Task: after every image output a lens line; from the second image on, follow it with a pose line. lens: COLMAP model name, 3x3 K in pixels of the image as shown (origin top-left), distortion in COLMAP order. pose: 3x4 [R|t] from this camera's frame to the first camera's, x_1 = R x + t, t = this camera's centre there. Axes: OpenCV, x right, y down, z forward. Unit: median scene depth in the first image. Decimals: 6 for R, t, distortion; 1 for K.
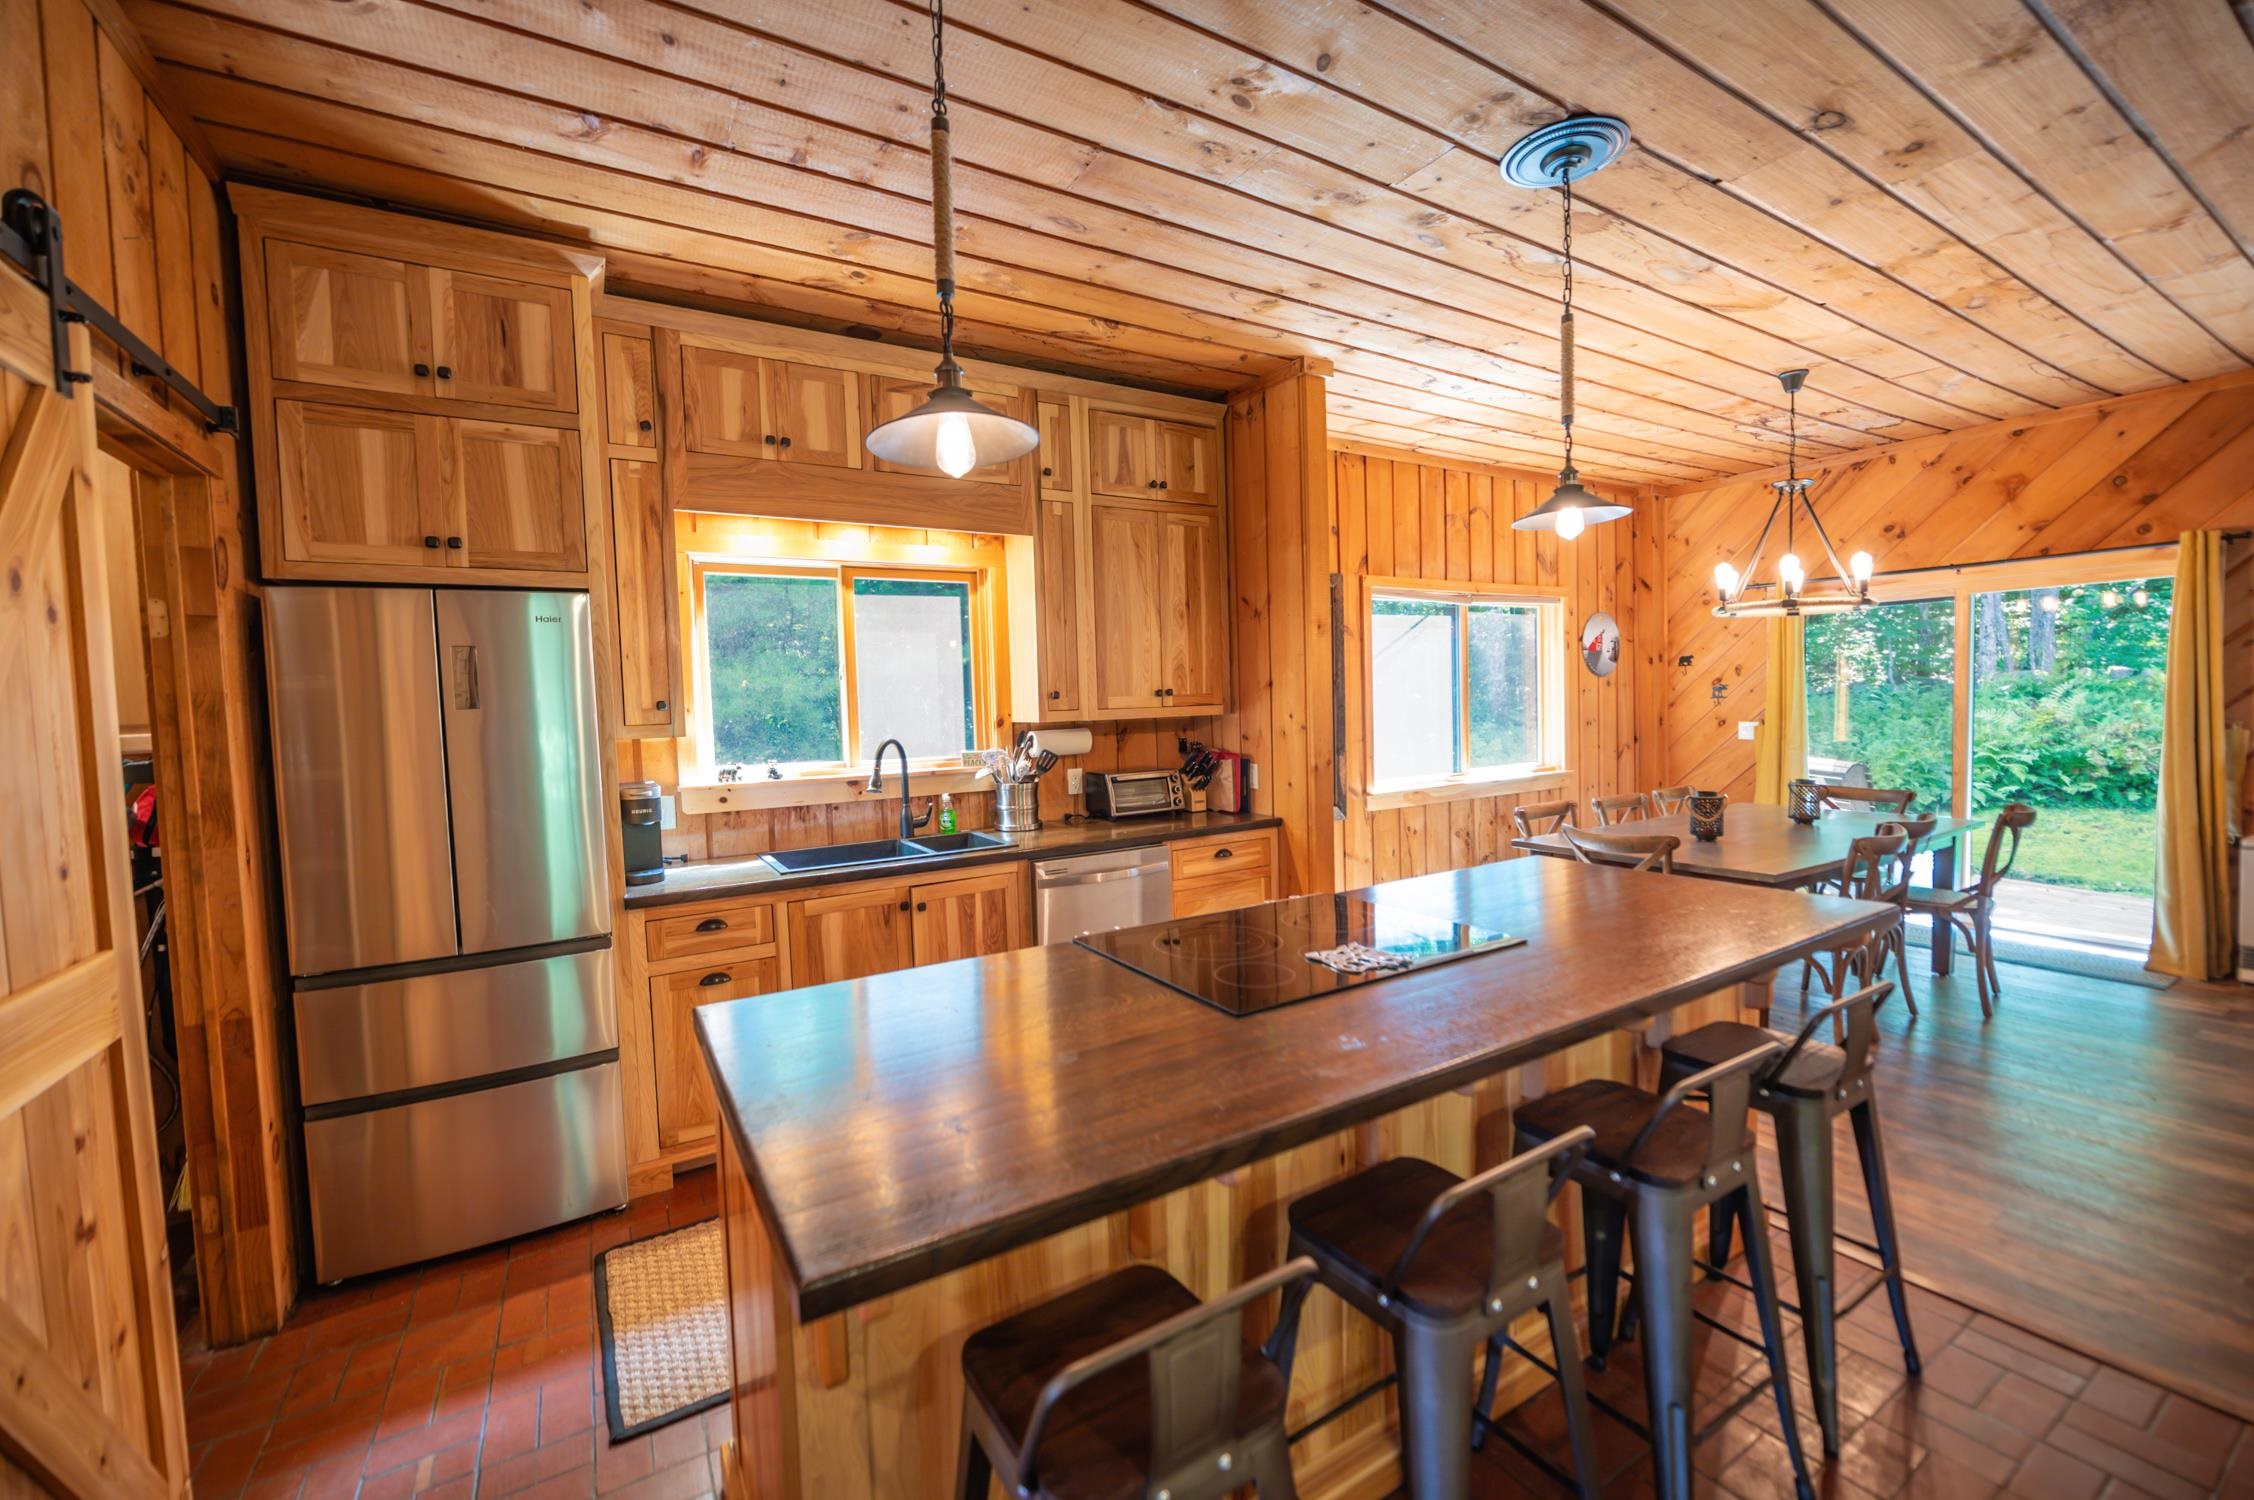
lens RADIAL K [[905.9, 0, 1119.2], [0, 905.9, 744.3], [0, 0, 1]] dist [-0.003004, -0.000051]
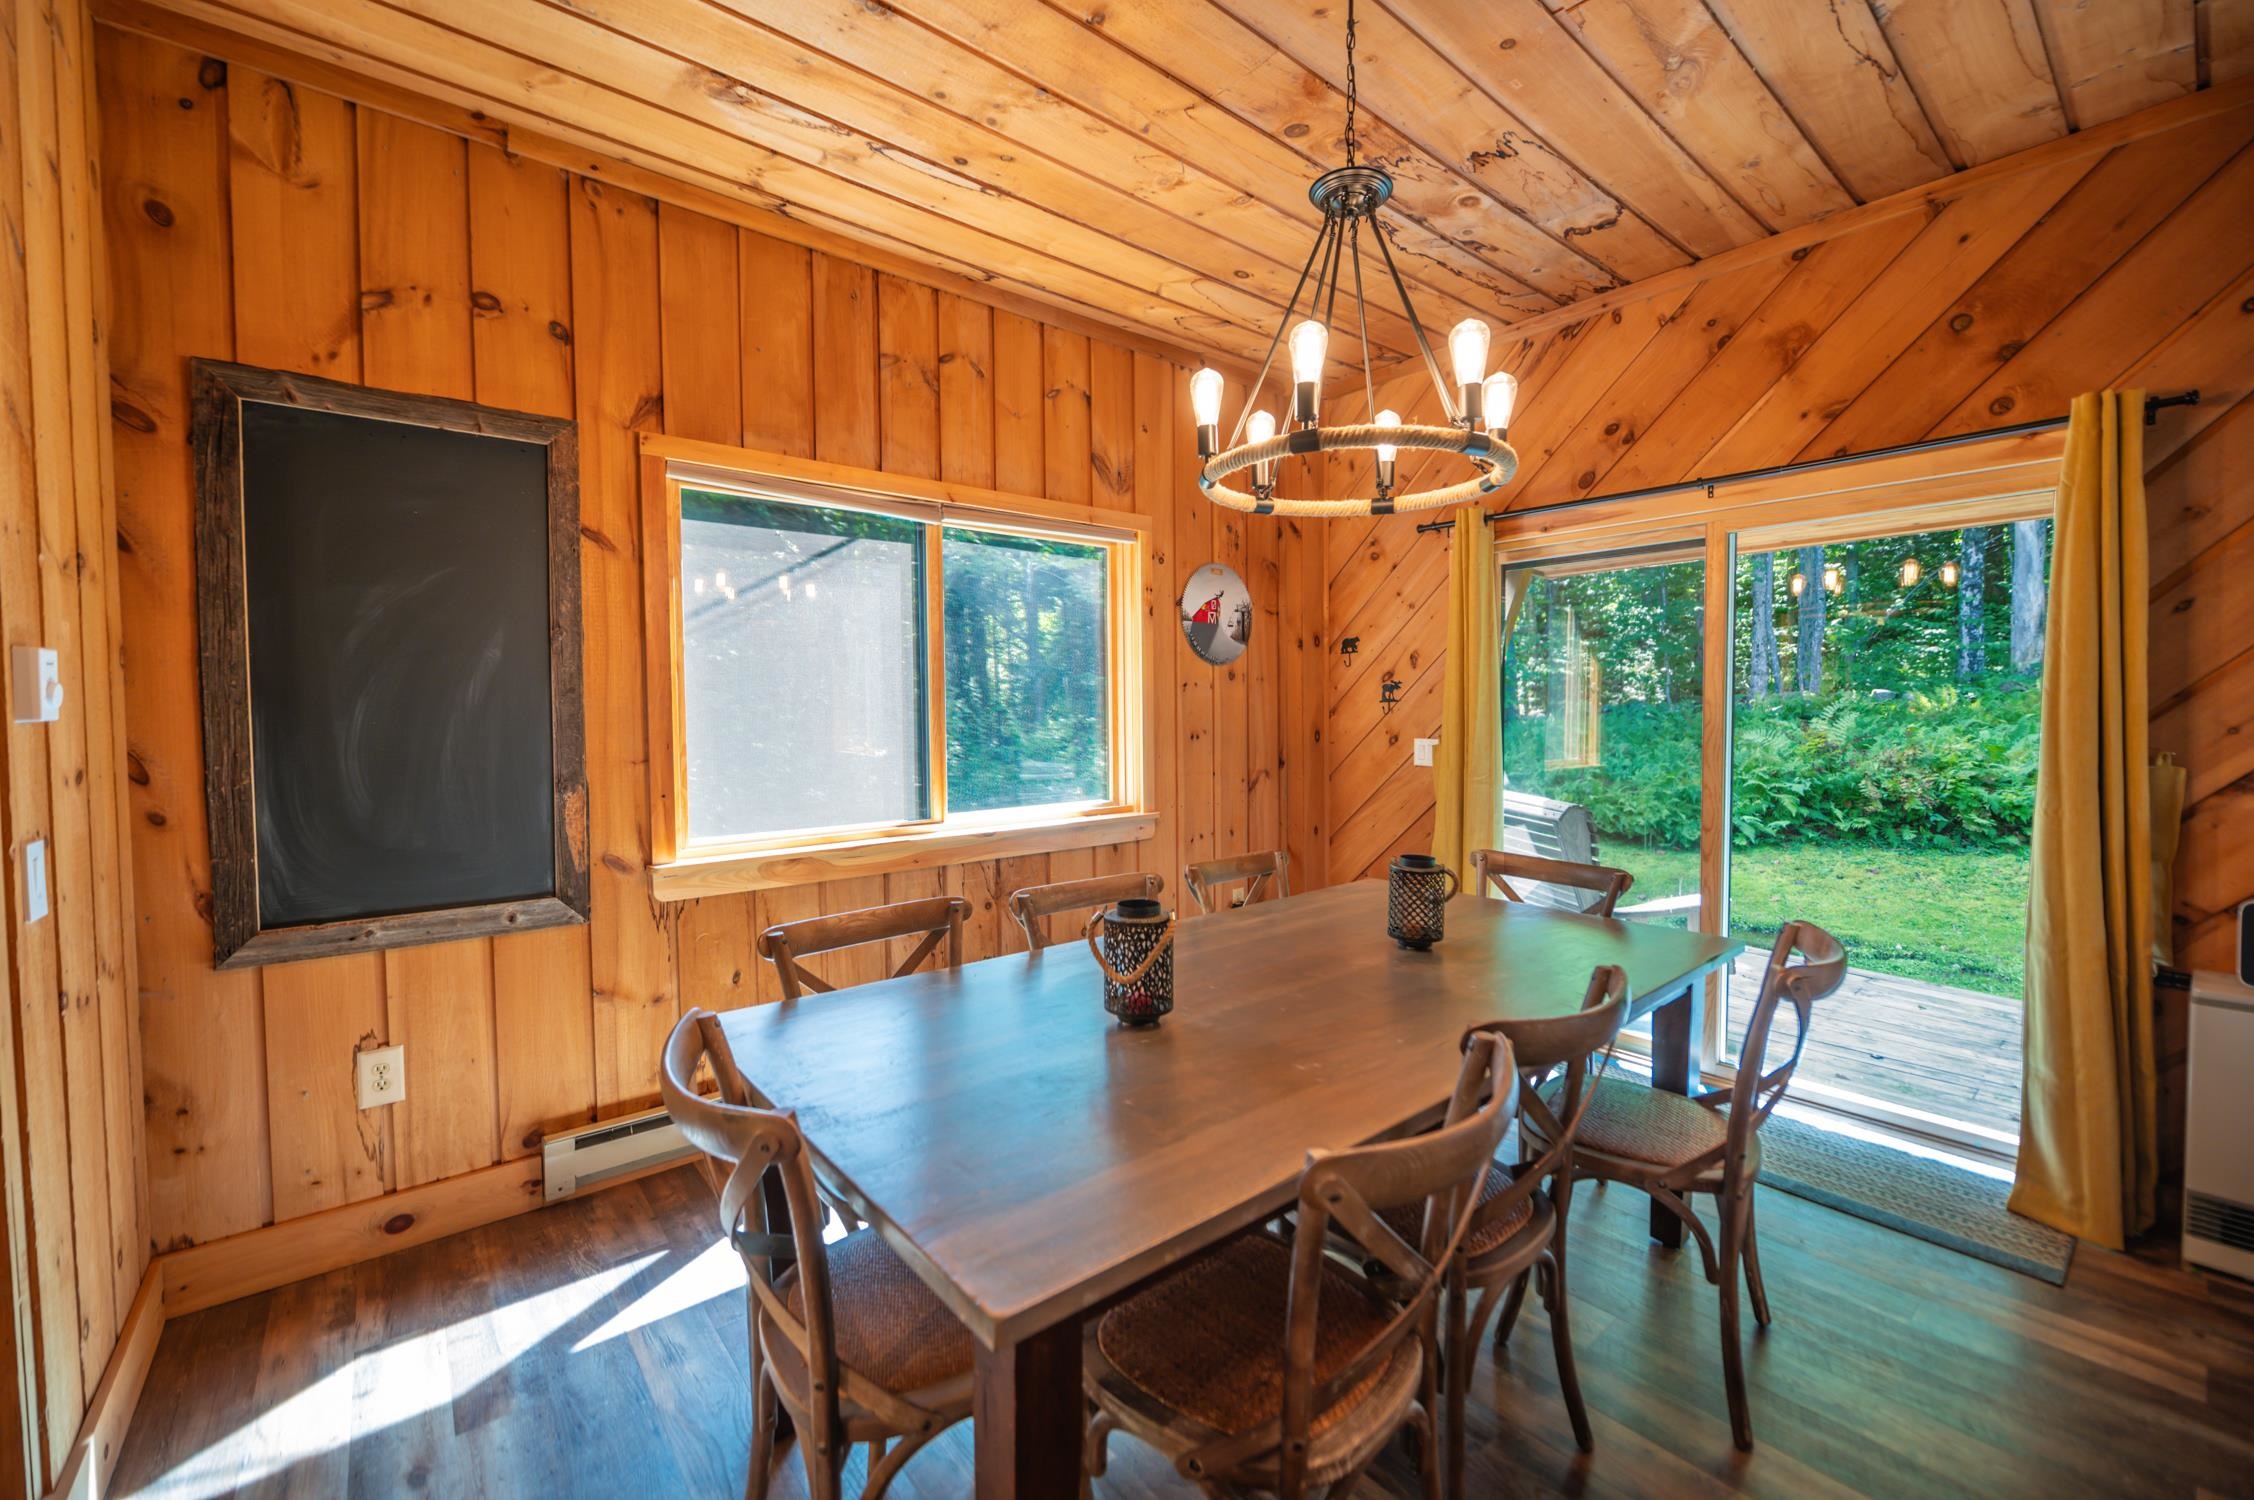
lens RADIAL K [[900.0, 0, 1113.1], [0, 900.0, 738.8], [0, 0, 1]] dist [-0.003622, -0.000232]
pose [[0.989841, 0.017784, 0.141064, 0.377561], [-0.015448, 0.999725, -0.017636, -0.009945], [-0.141339, 0.015278, 0.989843, 0.388712]]
